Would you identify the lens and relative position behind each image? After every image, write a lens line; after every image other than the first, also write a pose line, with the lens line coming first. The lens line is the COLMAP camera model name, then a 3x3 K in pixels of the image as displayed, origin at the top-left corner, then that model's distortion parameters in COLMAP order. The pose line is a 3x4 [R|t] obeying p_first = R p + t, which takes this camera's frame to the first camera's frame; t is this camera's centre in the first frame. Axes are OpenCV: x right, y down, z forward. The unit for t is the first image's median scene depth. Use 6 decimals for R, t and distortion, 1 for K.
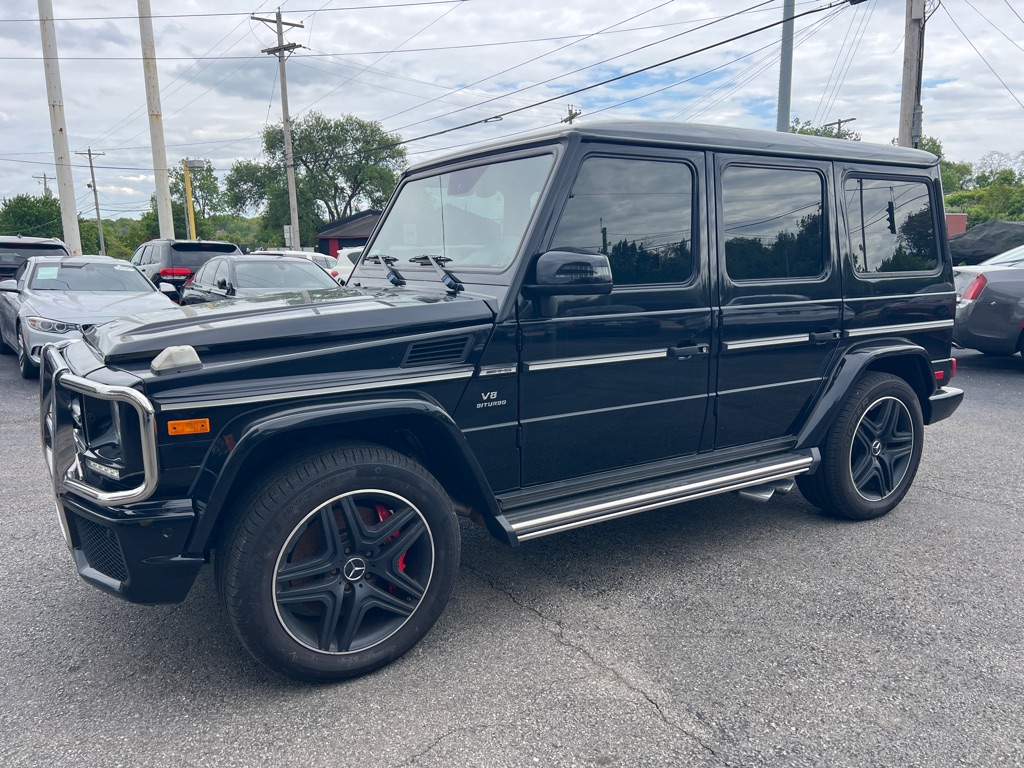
lens RADIAL K [[770.9, 0, 508.7], [0, 770.9, 386.4], [0, 0, 1]] dist [0.052003, -0.055882]
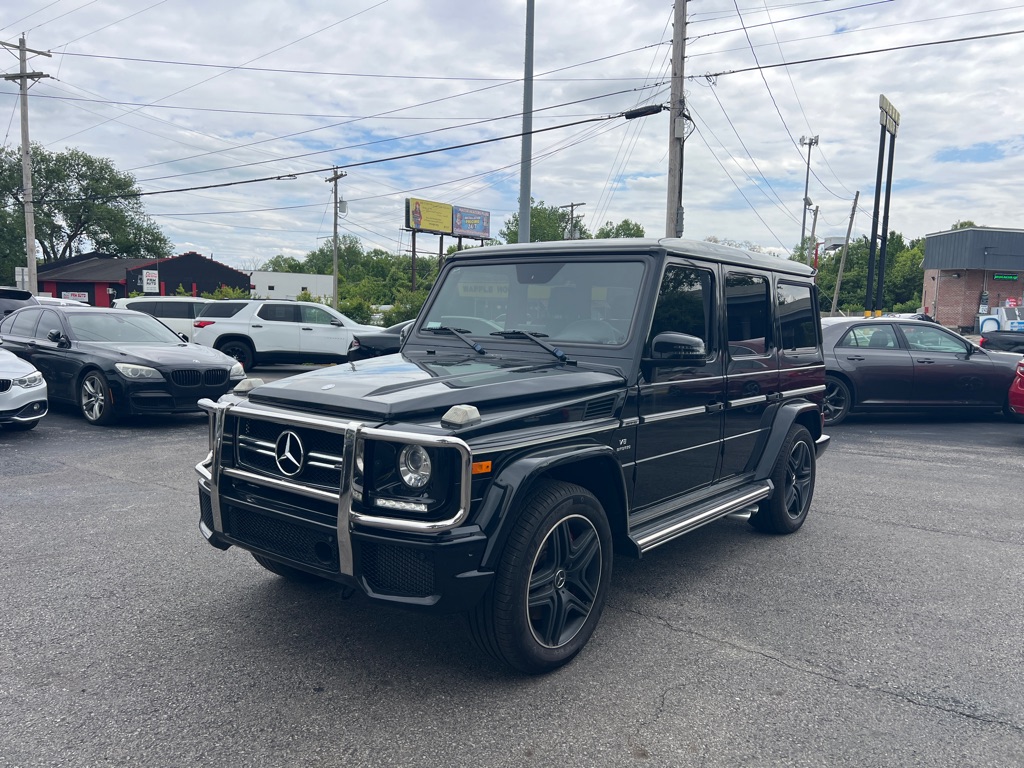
lens RADIAL K [[771.7, 0, 511.2], [0, 771.7, 381.8], [0, 0, 1]] dist [0.046265, -0.050125]
pose [[0.944223, 0.008822, 0.329190, -0.458578], [0.017198, 0.996956, -0.076045, 0.004700], [-0.328859, 0.077465, 0.941197, -0.131234]]
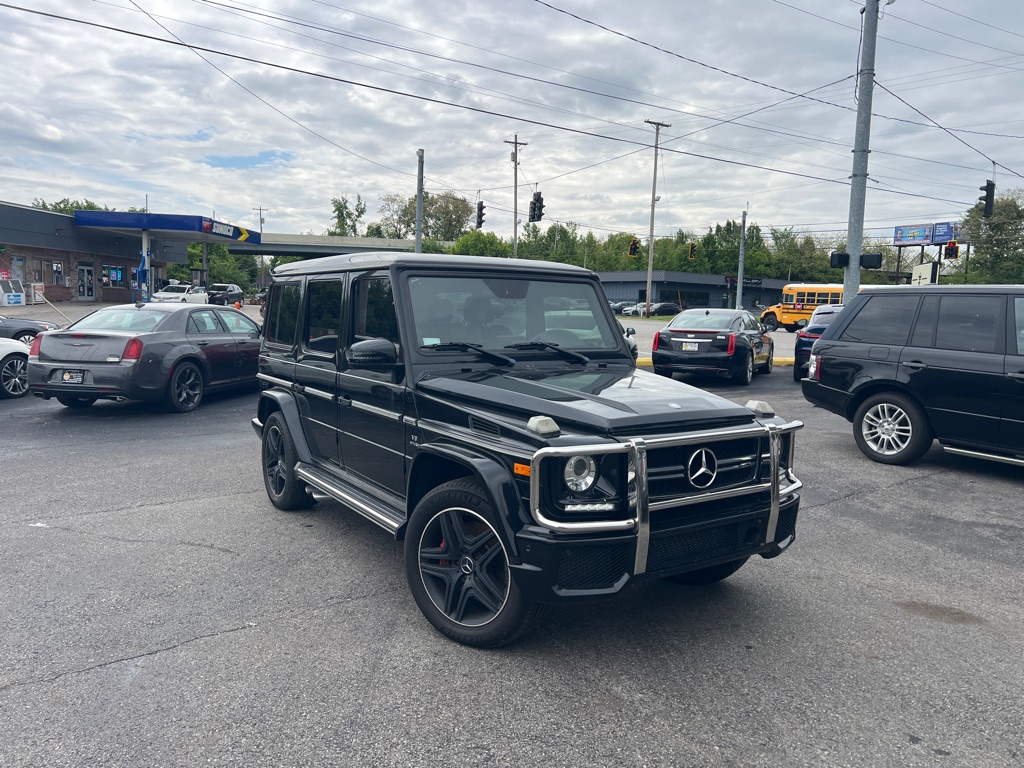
lens RADIAL K [[770.0, 0, 513.0], [0, 770.0, 380.5], [0, 0, 1]] dist [0.053635, -0.058408]
pose [[-0.012643, -0.082841, 0.996483, -1.298955], [0.150181, 0.985101, 0.083801, -0.196162], [-0.988578, 0.150712, -0.000014, 0.923007]]
